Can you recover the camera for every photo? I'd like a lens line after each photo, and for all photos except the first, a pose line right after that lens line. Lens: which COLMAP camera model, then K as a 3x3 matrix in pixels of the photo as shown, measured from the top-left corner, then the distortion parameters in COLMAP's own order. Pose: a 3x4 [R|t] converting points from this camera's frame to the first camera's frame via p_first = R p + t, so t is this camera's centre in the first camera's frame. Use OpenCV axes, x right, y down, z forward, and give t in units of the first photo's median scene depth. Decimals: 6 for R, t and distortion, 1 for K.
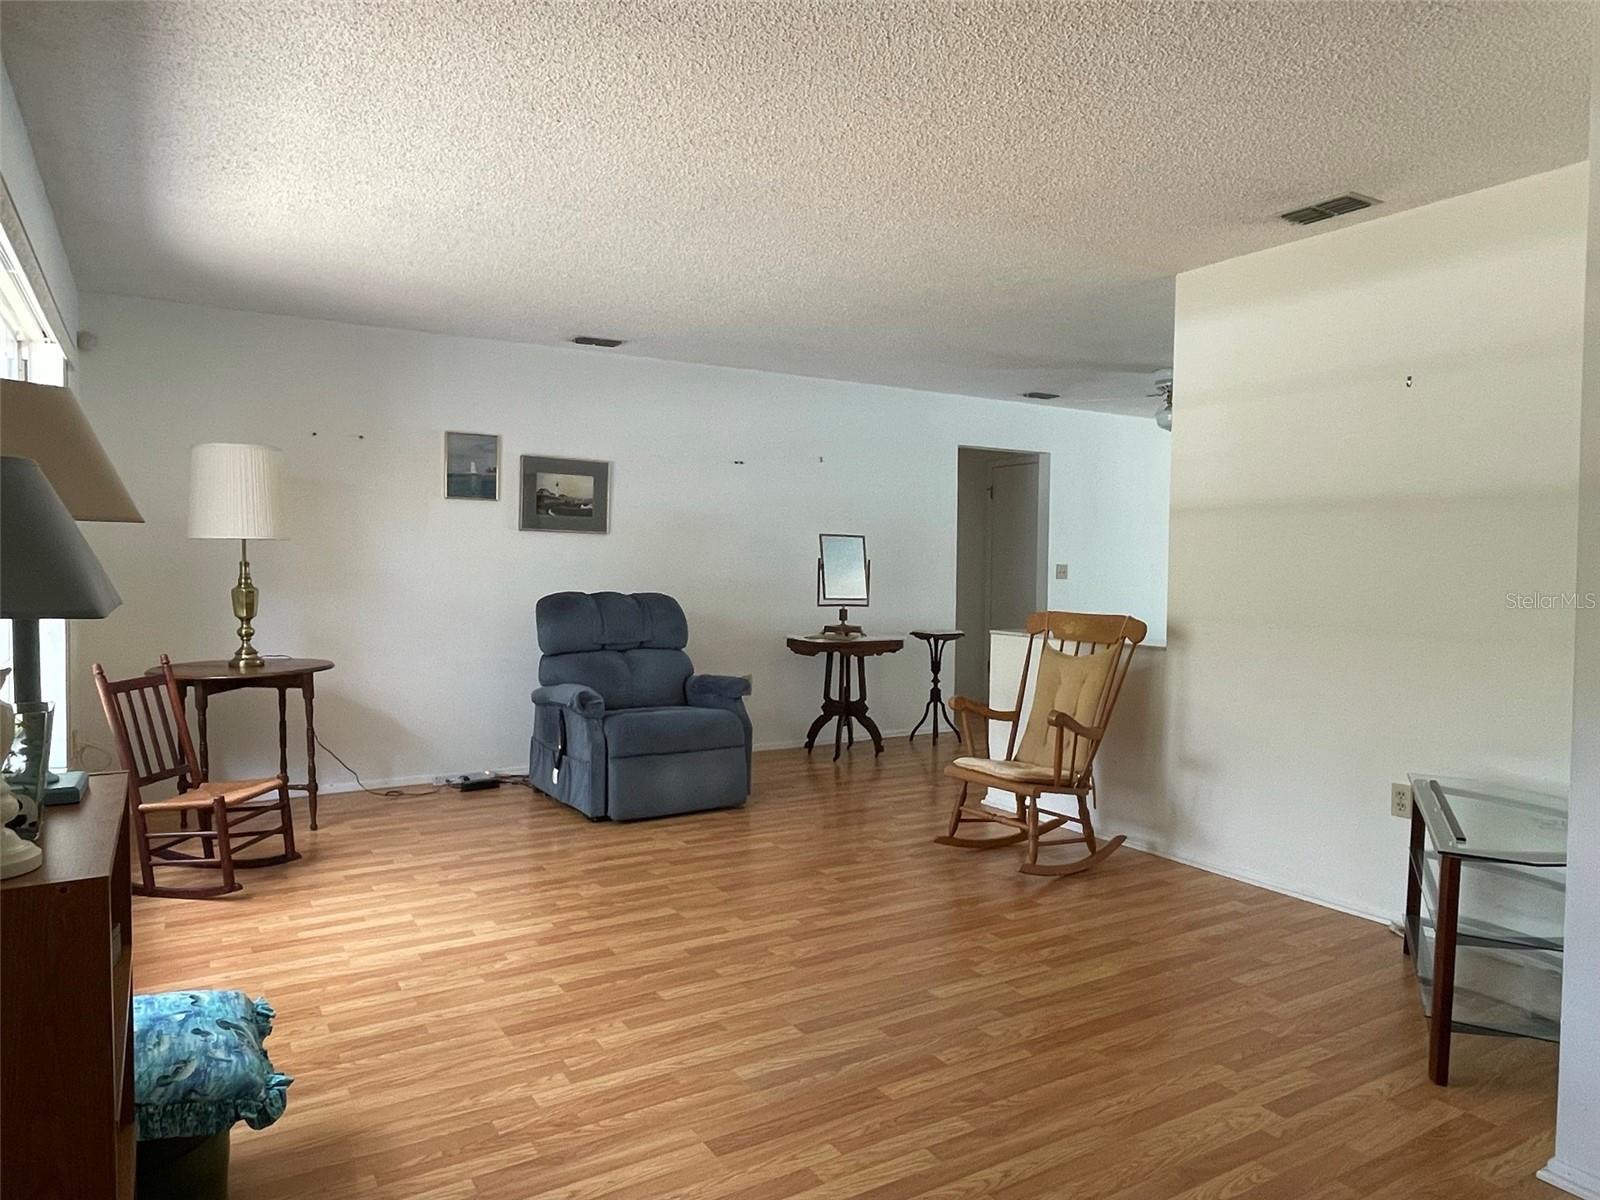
lens RADIAL K [[1032.3, 0, 798.6], [0, 1032.3, 604.5], [0, 0, 1]] dist [-0.008102, 0.002476]
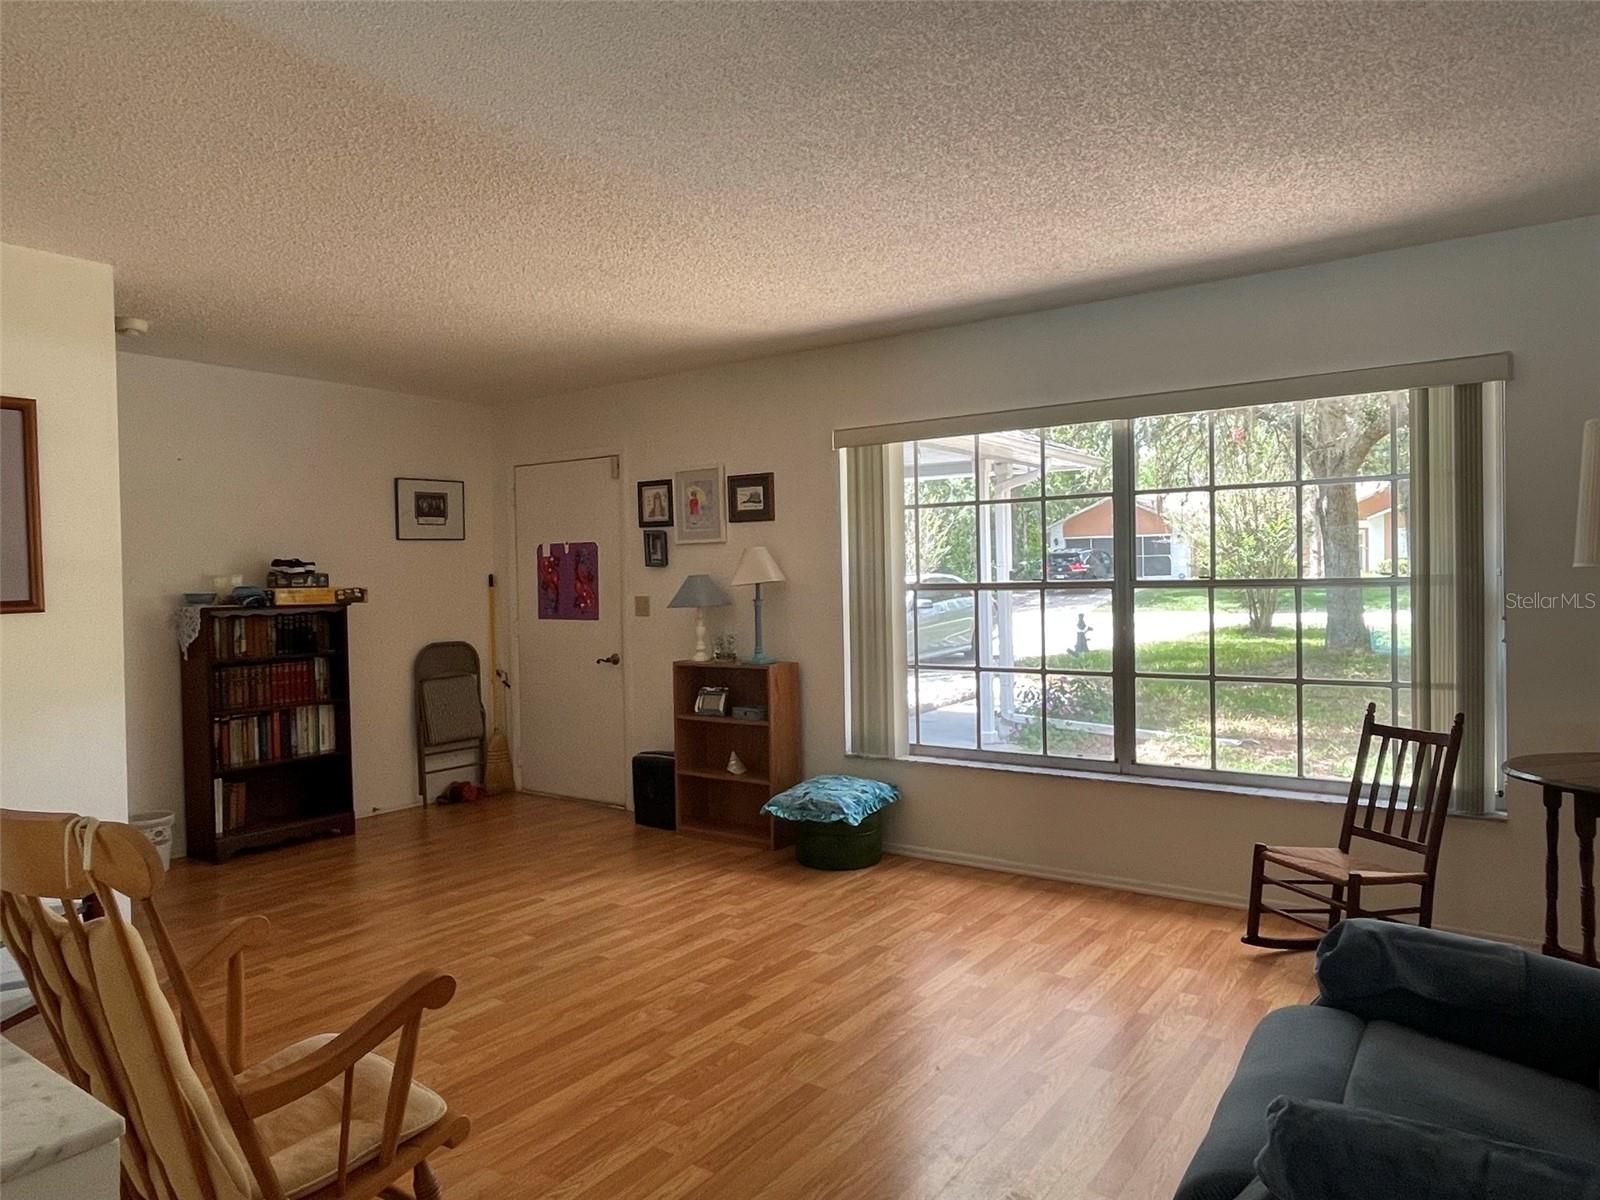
lens RADIAL K [[1032.3, 0, 800.0], [0, 1032.3, 601.6], [0, 0, 1]] dist [-0.008102, 0.002476]
pose [[-0.917177, 0.011929, -0.398302, 0.277244], [-0.009850, 0.998568, 0.052589, -0.111325], [0.398359, 0.052157, -0.915745, 2.180325]]
